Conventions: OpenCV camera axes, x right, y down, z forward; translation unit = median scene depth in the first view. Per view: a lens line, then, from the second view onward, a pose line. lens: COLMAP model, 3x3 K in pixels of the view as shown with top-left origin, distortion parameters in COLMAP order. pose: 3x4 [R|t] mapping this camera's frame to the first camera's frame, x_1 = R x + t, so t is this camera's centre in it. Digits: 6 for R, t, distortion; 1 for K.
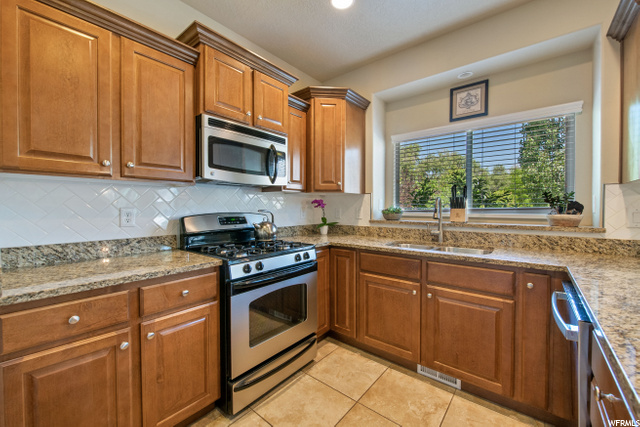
lens RADIAL K [[261.3, 0, 320.9], [0, 261.3, 211.9], [0, 0, 1]] dist [-0.001934, -0.001567]
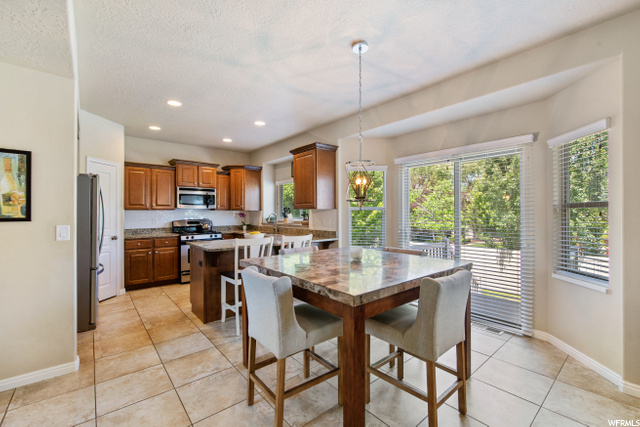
lens RADIAL K [[275.8, 0, 325.6], [0, 275.8, 213.3], [0, 0, 1]] dist [-0.009350, -0.000393]
pose [[0.984960, -0.000303, -0.172782, 1.695700], [-0.002019, 0.999910, -0.013267, -0.029226], [0.172770, 0.013417, 0.984871, -1.733731]]
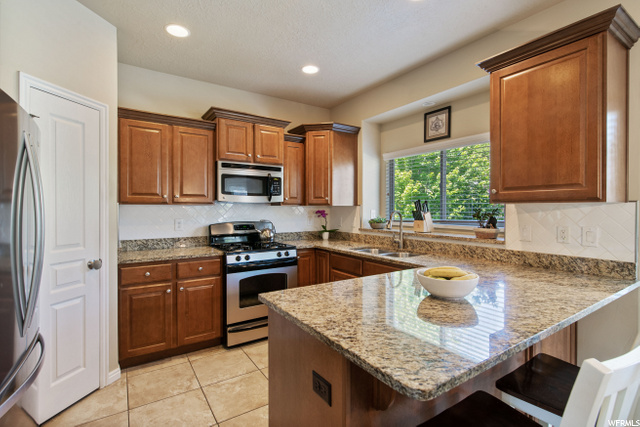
lens RADIAL K [[307.2, 0, 319.7], [0, 307.2, 212.0], [0, 0, 1]] dist [0.008220, 0.000734]
pose [[0.954462, 0.004207, -0.298304, 0.669985], [-0.005851, 0.999972, -0.004620, -0.054202], [0.298277, 0.006156, 0.954460, -0.578933]]
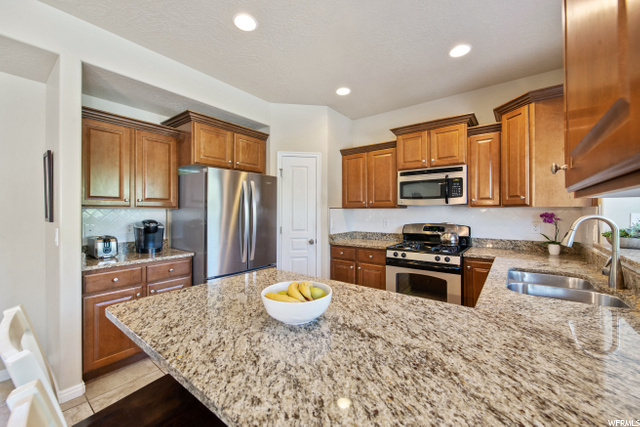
lens RADIAL K [[254.0, 0, 324.0], [0, 254.0, 211.8], [0, 0, 1]] dist [0.000931, 0.000021]
pose [[0.031838, 0.001964, -0.999491, 1.334407], [-0.015613, 0.999877, 0.001468, -0.070009], [0.999371, 0.015559, 0.031865, 0.382222]]
